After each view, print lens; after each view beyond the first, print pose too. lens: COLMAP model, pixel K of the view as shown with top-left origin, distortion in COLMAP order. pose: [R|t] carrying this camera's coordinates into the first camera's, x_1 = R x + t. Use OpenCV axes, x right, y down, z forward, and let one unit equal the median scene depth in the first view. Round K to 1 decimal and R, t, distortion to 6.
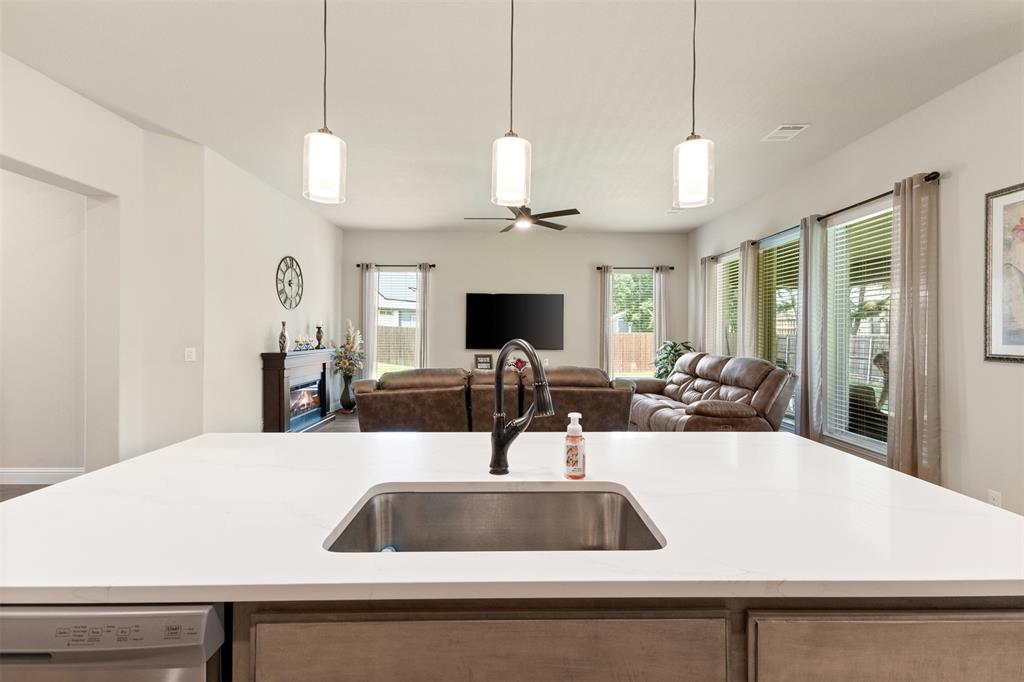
lens RADIAL K [[442.8, 0, 514.1], [0, 442.8, 333.6], [0, 0, 1]] dist [-0.000702, 0.000104]
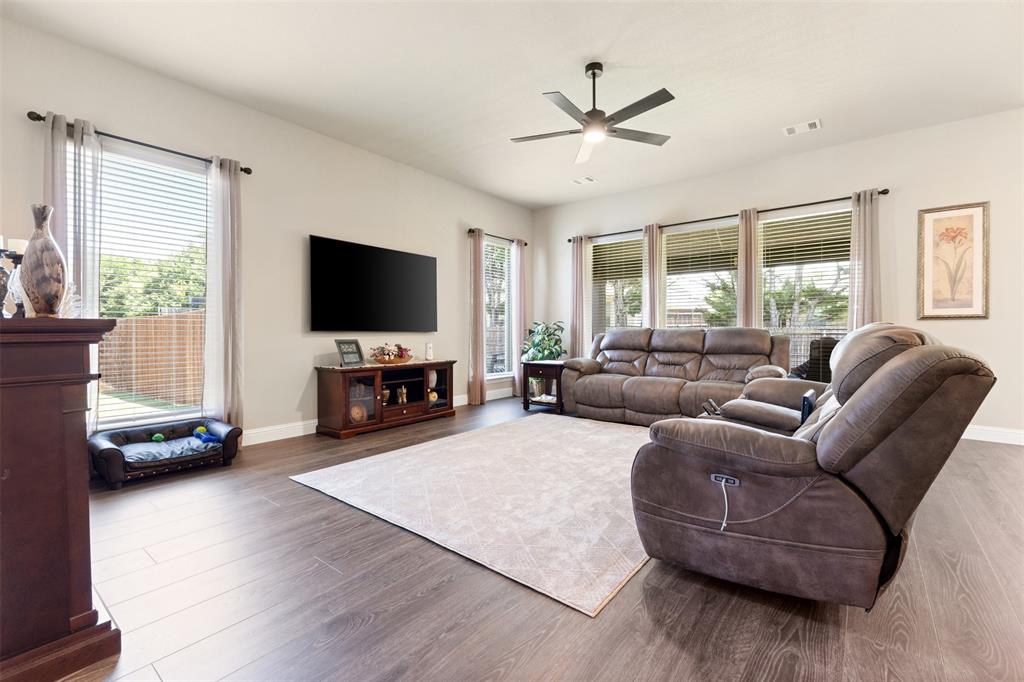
lens RADIAL K [[442.8, 0, 514.1], [0, 442.8, 333.6], [0, 0, 1]] dist [-0.000702, 0.000104]
pose [[0.633545, -0.011570, 0.773620, -0.398800], [0.005441, 0.999930, 0.010499, 0.033937], [-0.773687, -0.002442, 0.633563, 0.444838]]
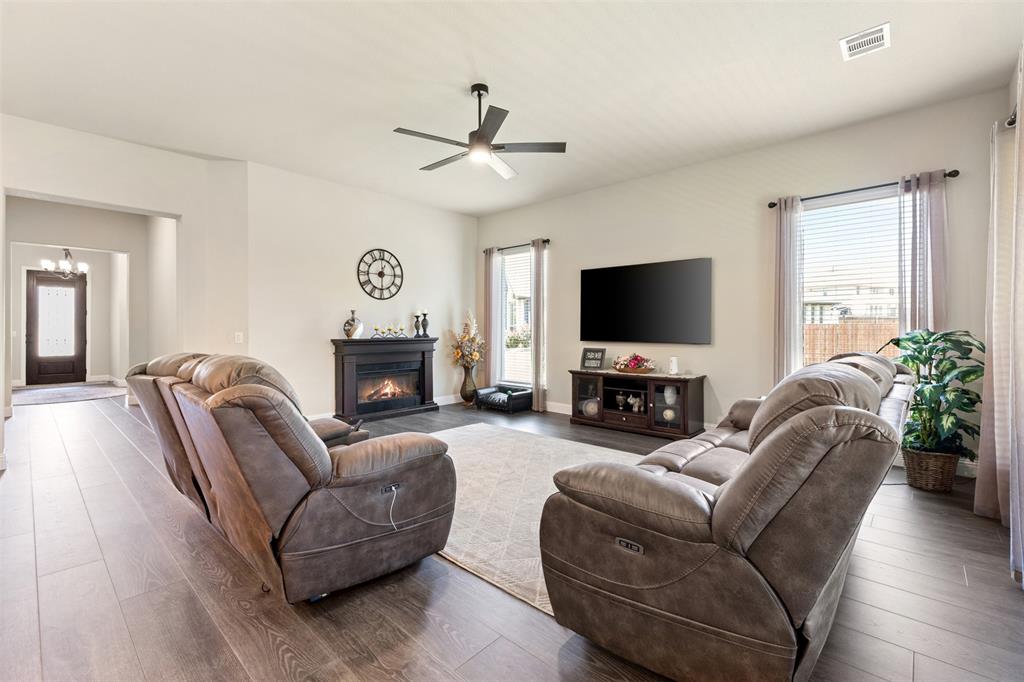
lens RADIAL K [[445.2, 0, 510.8], [0, 445.2, 326.2], [0, 0, 1]] dist [-0.000842, -0.000052]
pose [[0.722618, -0.008704, -0.691193, 0.358020], [0.002183, 0.999944, -0.010310, 0.016804], [0.691244, 0.005941, 0.722597, 0.356172]]
